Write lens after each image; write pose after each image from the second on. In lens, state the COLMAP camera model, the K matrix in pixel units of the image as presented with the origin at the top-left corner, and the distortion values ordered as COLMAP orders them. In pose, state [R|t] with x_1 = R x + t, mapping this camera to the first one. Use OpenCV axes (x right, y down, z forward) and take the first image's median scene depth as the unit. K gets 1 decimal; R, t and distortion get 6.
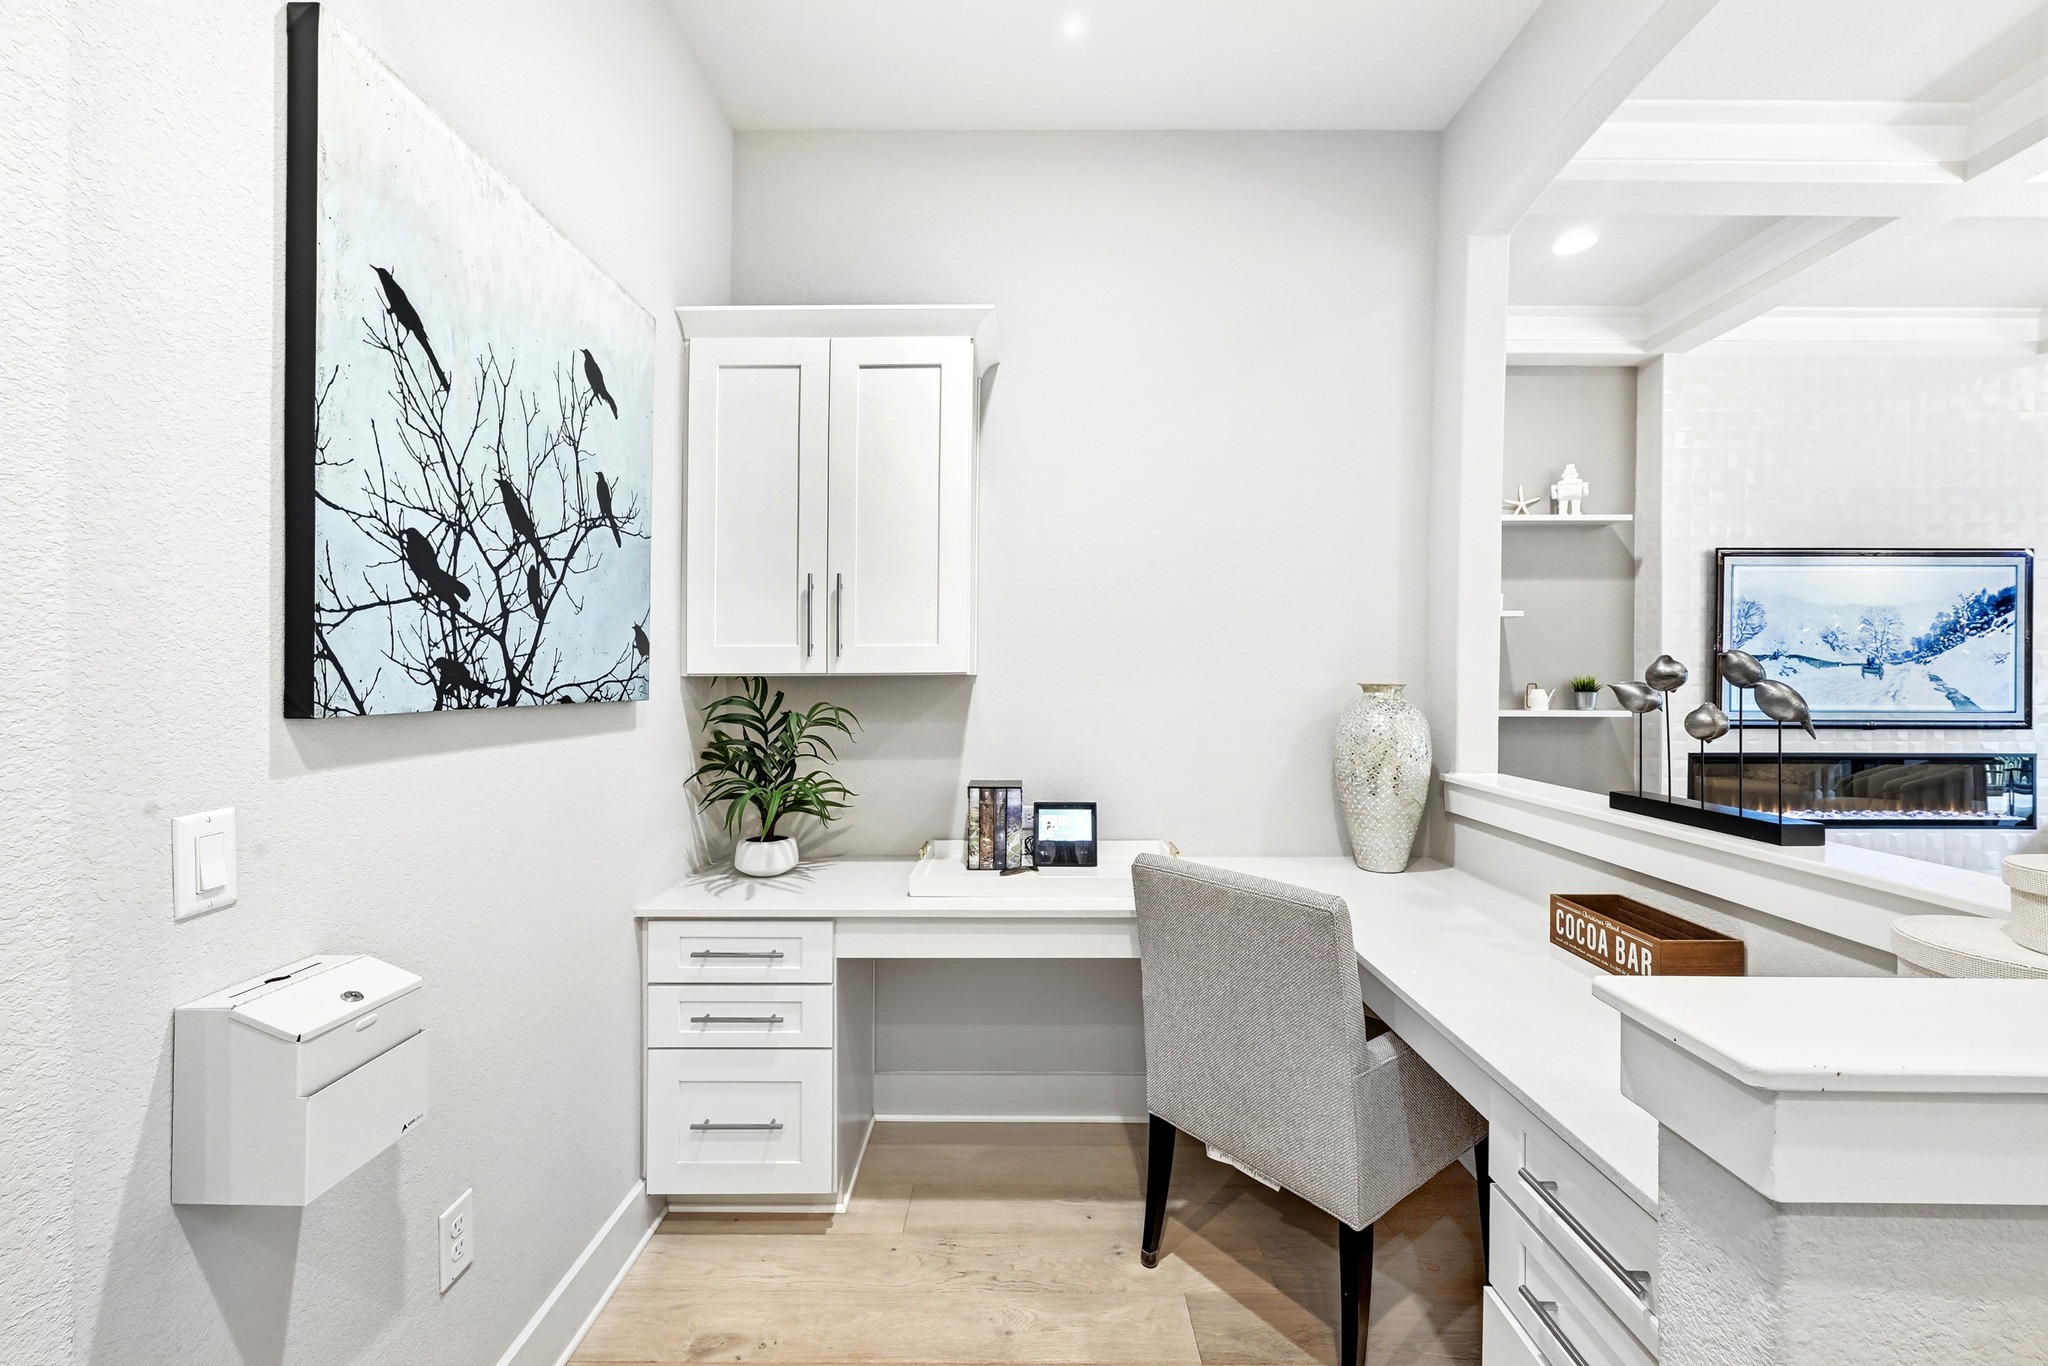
lens RADIAL K [[821.2, 0, 1019.2], [0, 821.2, 675.3], [0, 0, 1]] dist [0.002890, -0.000001]
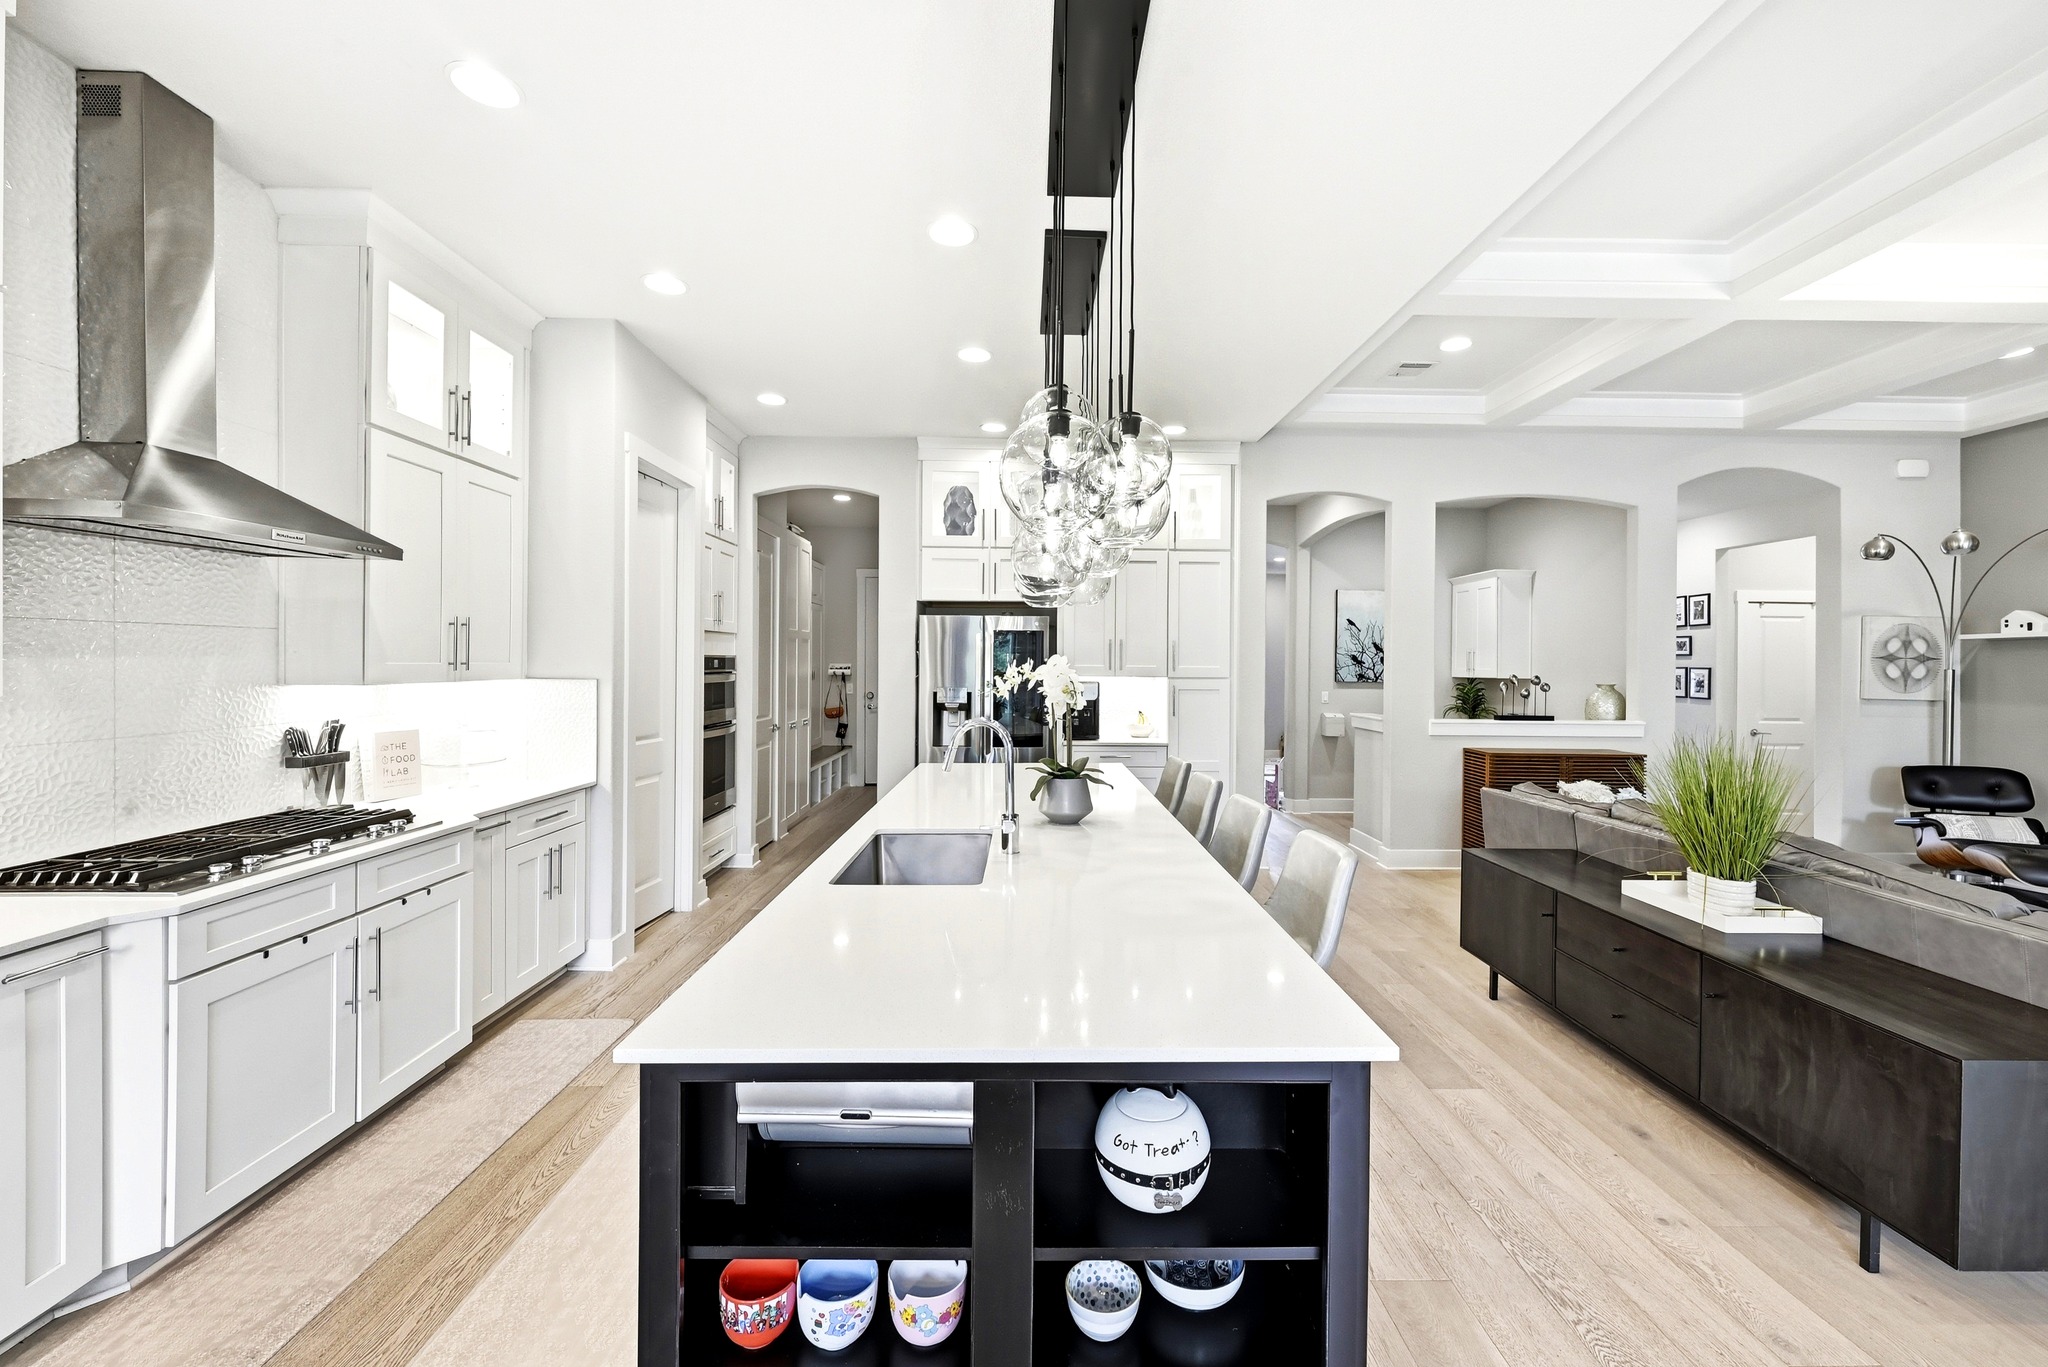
lens RADIAL K [[821.2, 0, 1044.4], [0, 821.2, 670.6], [0, 0, 1]] dist [0.002890, -0.000001]
pose [[0.021518, 0.006526, -0.999747, 1.610934], [-0.008233, 0.999946, 0.006350, -0.018526], [0.999735, 0.008094, 0.021571, -0.453579]]
